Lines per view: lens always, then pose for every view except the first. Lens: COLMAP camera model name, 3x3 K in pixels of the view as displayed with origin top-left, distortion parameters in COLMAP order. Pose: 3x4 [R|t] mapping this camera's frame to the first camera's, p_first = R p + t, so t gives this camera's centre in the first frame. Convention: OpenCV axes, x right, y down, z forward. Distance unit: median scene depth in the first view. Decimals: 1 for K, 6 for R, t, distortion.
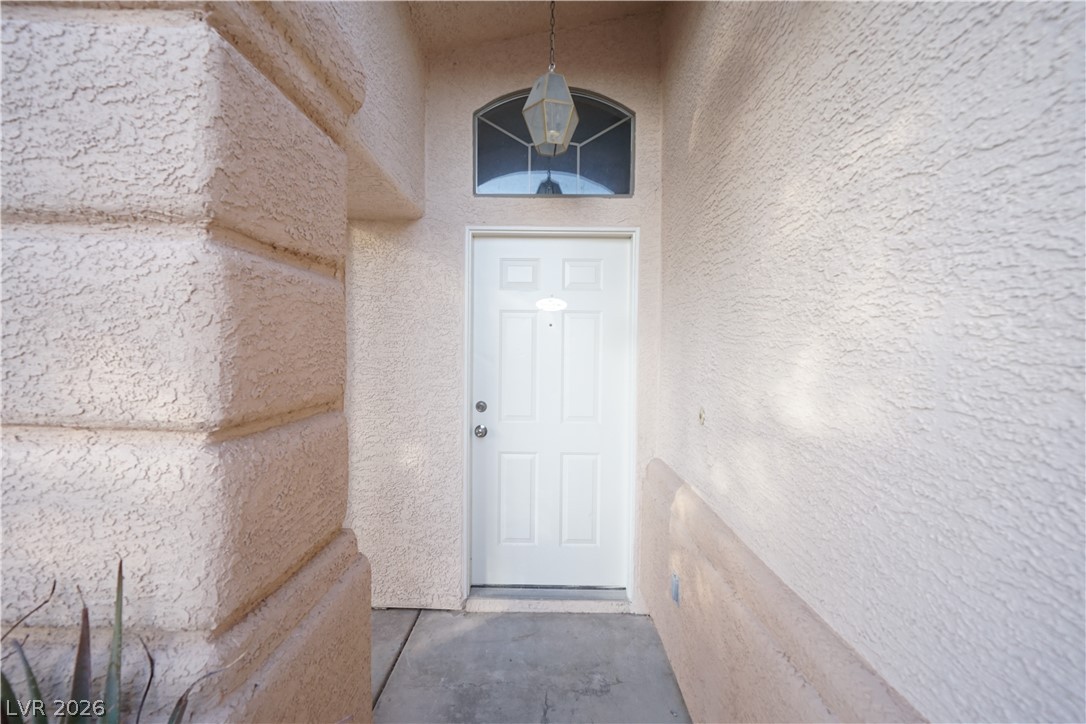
lens RADIAL K [[421.5, 0, 543.5], [0, 421.5, 357.6], [0, 0, 1]] dist [-0.010798, 0.003493]
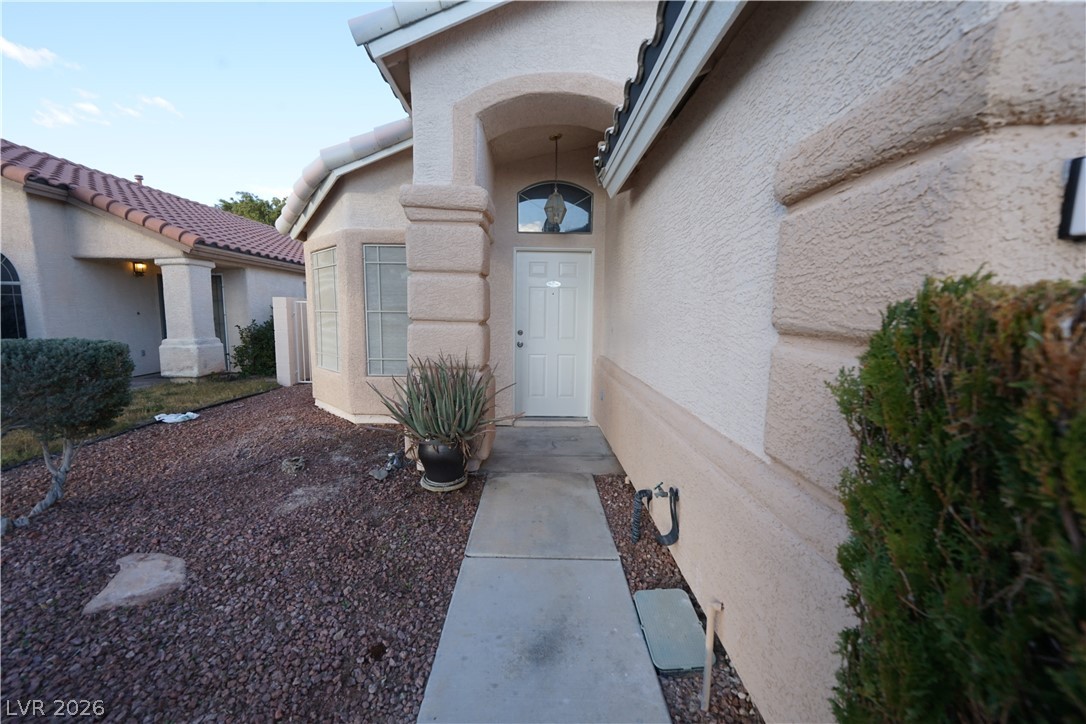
lens RADIAL K [[421.5, 0, 541.0], [0, 421.5, 365.2], [0, 0, 1]] dist [-0.010798, 0.003493]
pose [[0.999809, -0.001765, 0.019477, -0.089850], [-0.000300, 0.994416, 0.105531, 0.058256], [-0.019555, -0.105517, 0.994225, -1.191605]]
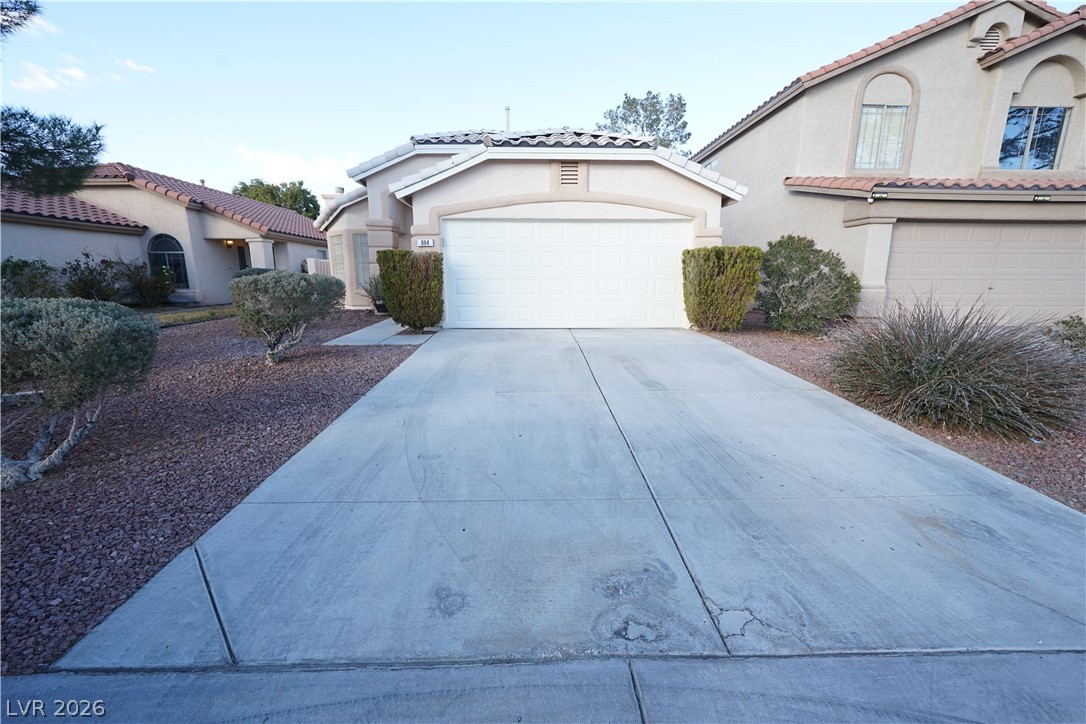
lens RADIAL K [[421.5, 0, 540.5], [0, 421.5, 366.2], [0, 0, 1]] dist [-0.010798, 0.003493]
pose [[0.999387, -0.017985, 0.030024, 1.189449], [0.011972, 0.981789, 0.189596, 0.319825], [-0.032887, -0.189120, 0.981403, -4.508383]]
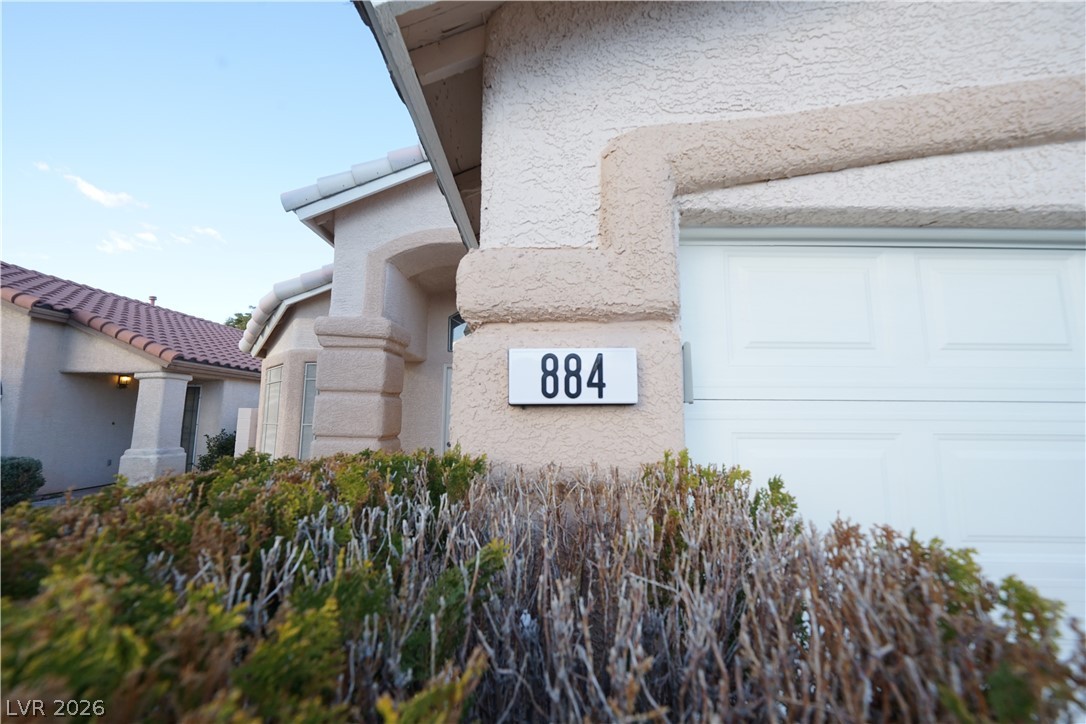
lens RADIAL K [[421.5, 0, 541.2], [0, 421.5, 362.0], [0, 0, 1]] dist [-0.010798, 0.003493]
pose [[0.999978, -0.003404, 0.005729, 0.332230], [0.004203, 0.989284, -0.145946, 0.013204], [-0.005171, 0.145967, 0.989276, -1.287651]]
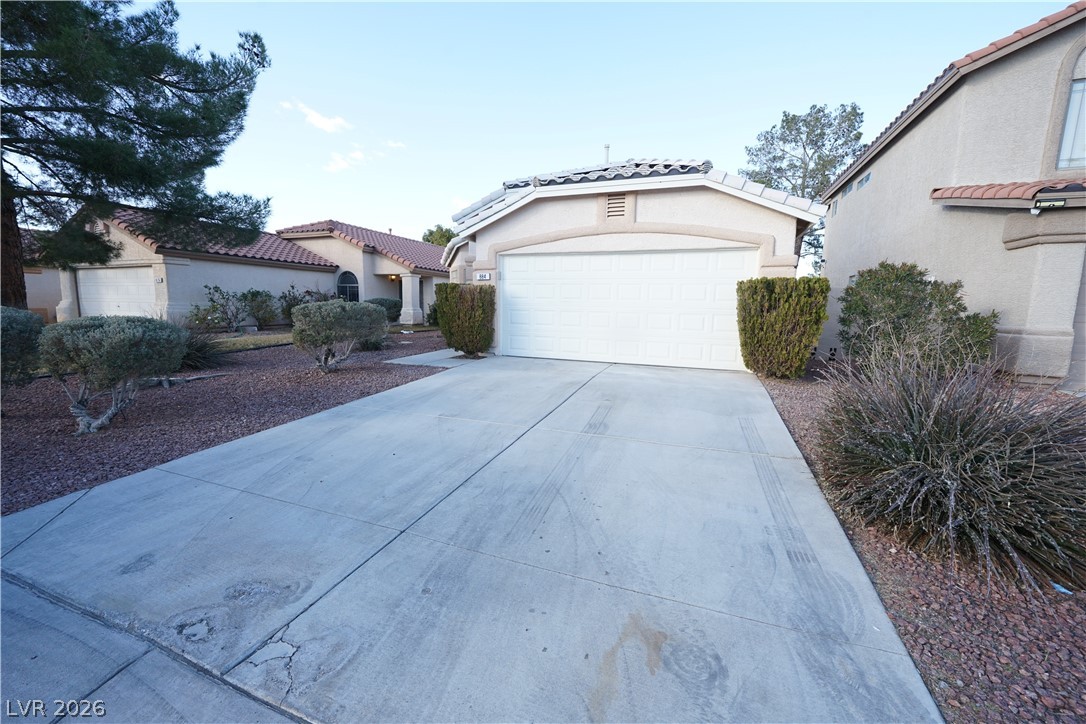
lens RADIAL K [[421.5, 0, 542.0], [0, 421.5, 367.1], [0, 0, 1]] dist [-0.010798, 0.003493]
pose [[0.936988, 0.055174, -0.344978, 2.226369], [-0.014123, 0.992625, 0.120396, 0.315932], [0.349077, -0.107937, 0.930857, -4.338859]]
